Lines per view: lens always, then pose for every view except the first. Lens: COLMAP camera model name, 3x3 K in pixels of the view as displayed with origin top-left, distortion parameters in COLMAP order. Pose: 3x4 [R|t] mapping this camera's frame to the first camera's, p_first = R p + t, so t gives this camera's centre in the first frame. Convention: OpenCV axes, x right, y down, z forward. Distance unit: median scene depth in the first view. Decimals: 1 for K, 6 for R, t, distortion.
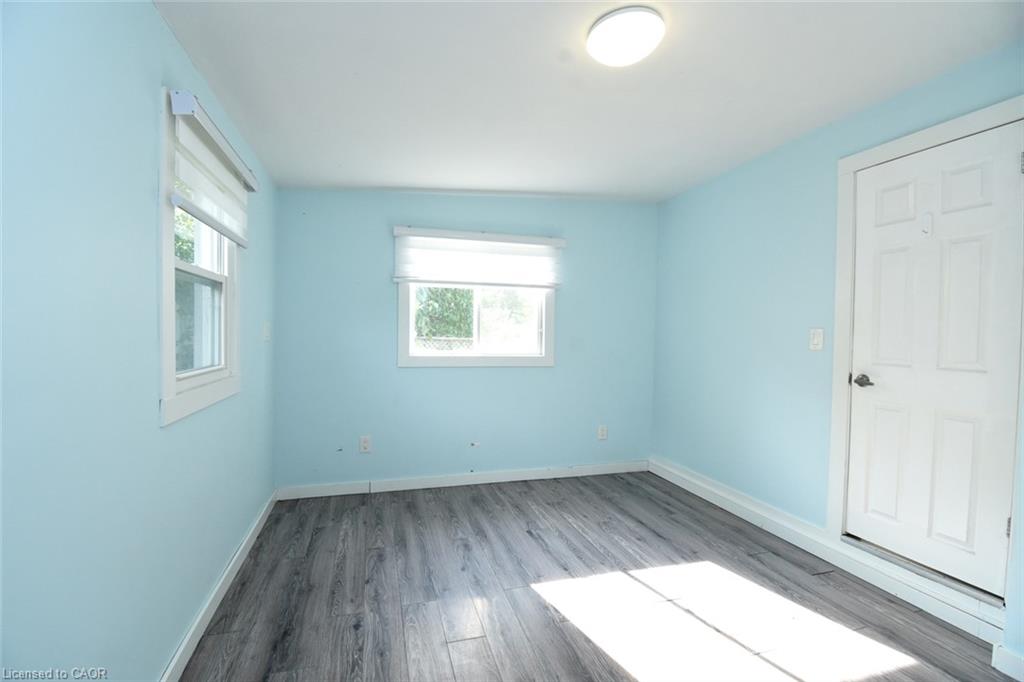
lens RADIAL K [[451.4, 0, 507.0], [0, 451.4, 340.7], [0, 0, 1]] dist [0.012539, -0.020102]
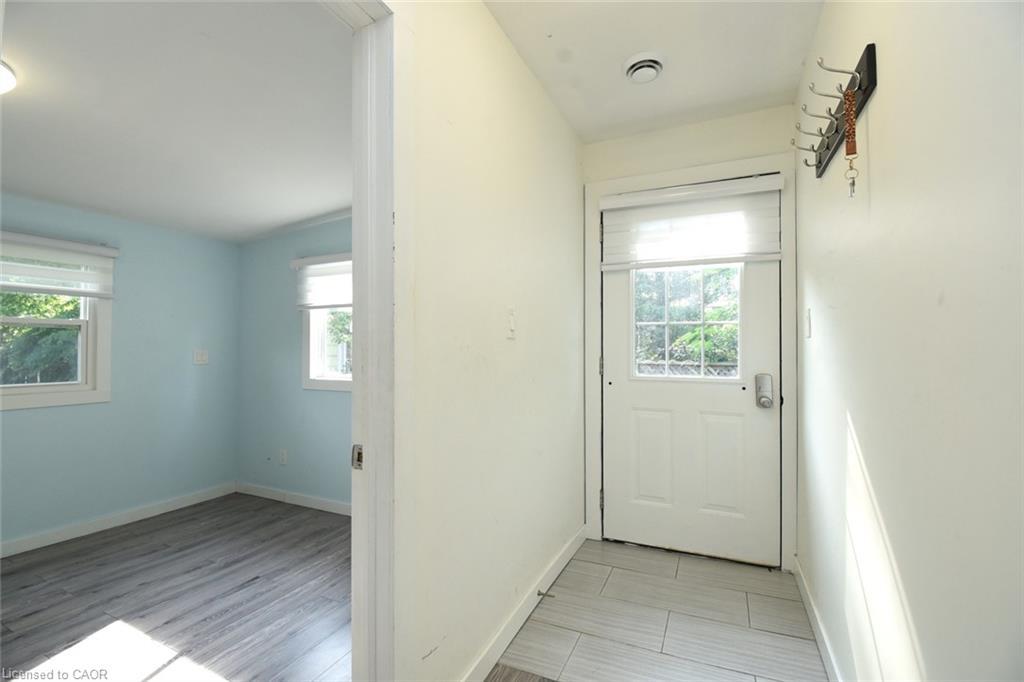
lens RADIAL K [[451.4, 0, 507.0], [0, 451.4, 340.7], [0, 0, 1]] dist [0.012539, -0.020102]
pose [[0.740849, -0.028201, -0.671080, 1.030398], [-0.000226, 0.999108, -0.042235, -0.013332], [0.671672, 0.031442, 0.740181, 0.646334]]
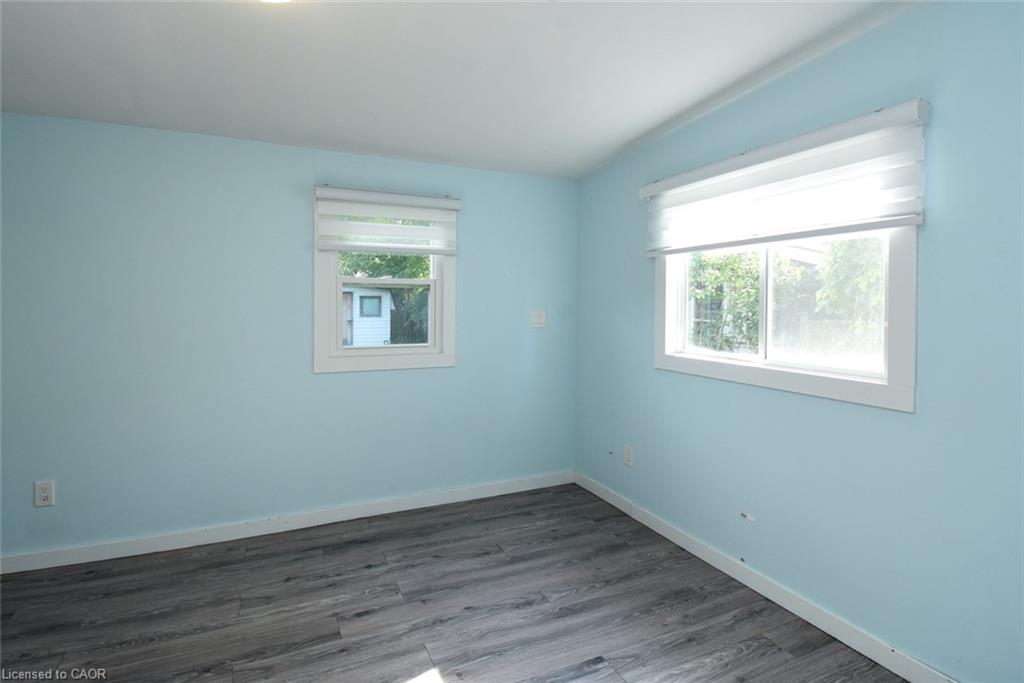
lens RADIAL K [[496.2, 0, 491.9], [0, 496.2, 311.7], [0, 0, 1]] dist [0.005411, -0.000151]
pose [[0.126512, 0.000442, -0.991965, 0.680035], [-0.021327, 0.999770, -0.002274, -0.035093], [0.991736, 0.021443, 0.126493, 0.757122]]
